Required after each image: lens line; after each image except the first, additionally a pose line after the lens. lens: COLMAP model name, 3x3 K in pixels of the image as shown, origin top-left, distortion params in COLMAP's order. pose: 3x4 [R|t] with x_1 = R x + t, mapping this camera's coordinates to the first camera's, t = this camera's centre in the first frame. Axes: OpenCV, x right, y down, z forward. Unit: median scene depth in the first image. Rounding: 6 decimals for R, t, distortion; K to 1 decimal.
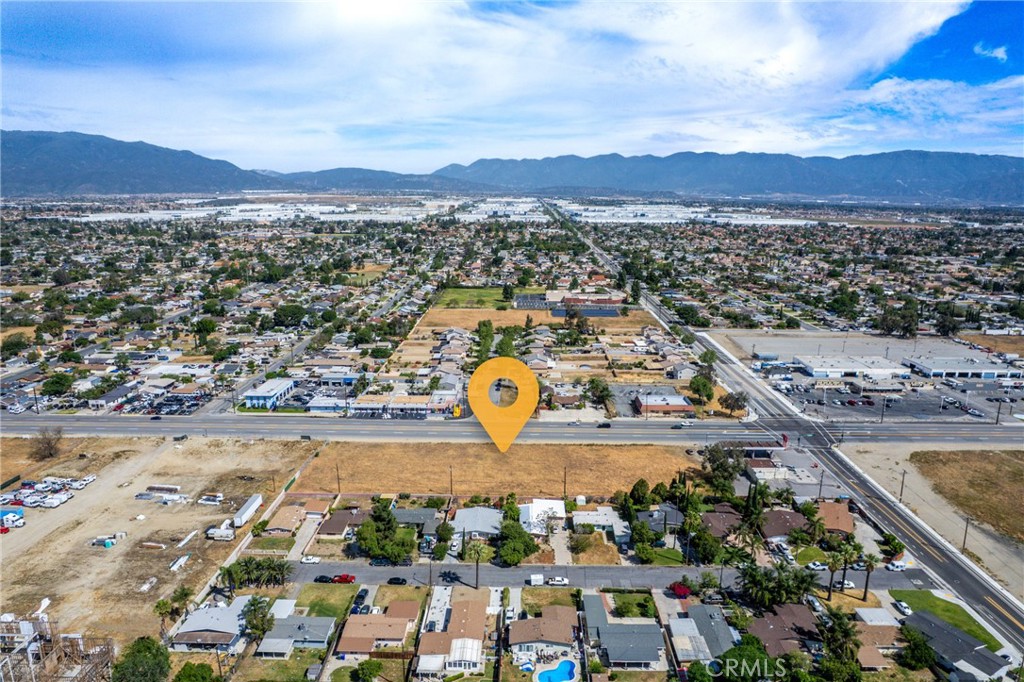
lens RADIAL K [[655.6, 0, 516.4], [0, 655.6, 345.8], [0, 0, 1]] dist [-0.080509, 0.075180]
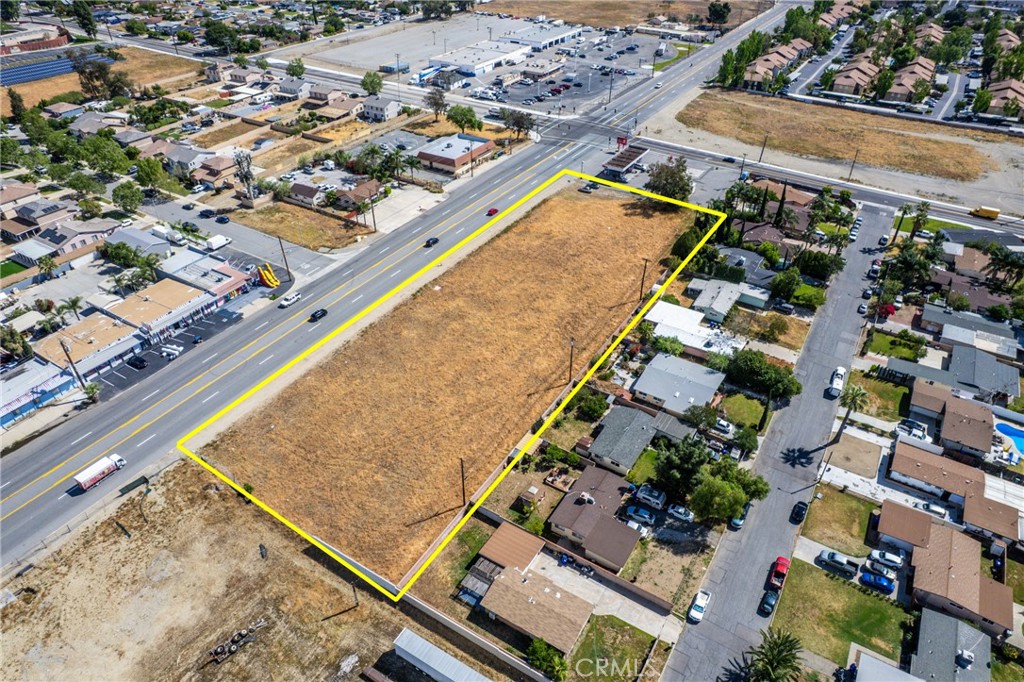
lens RADIAL K [[655.6, 0, 516.4], [0, 655.6, 345.8], [0, 0, 1]] dist [-0.080509, 0.075180]
pose [[0.510069, -0.514093, 0.689593, -0.363955], [0.187233, 0.848865, 0.494341, -0.076885], [-0.839508, -0.123033, 0.529235, 0.490425]]
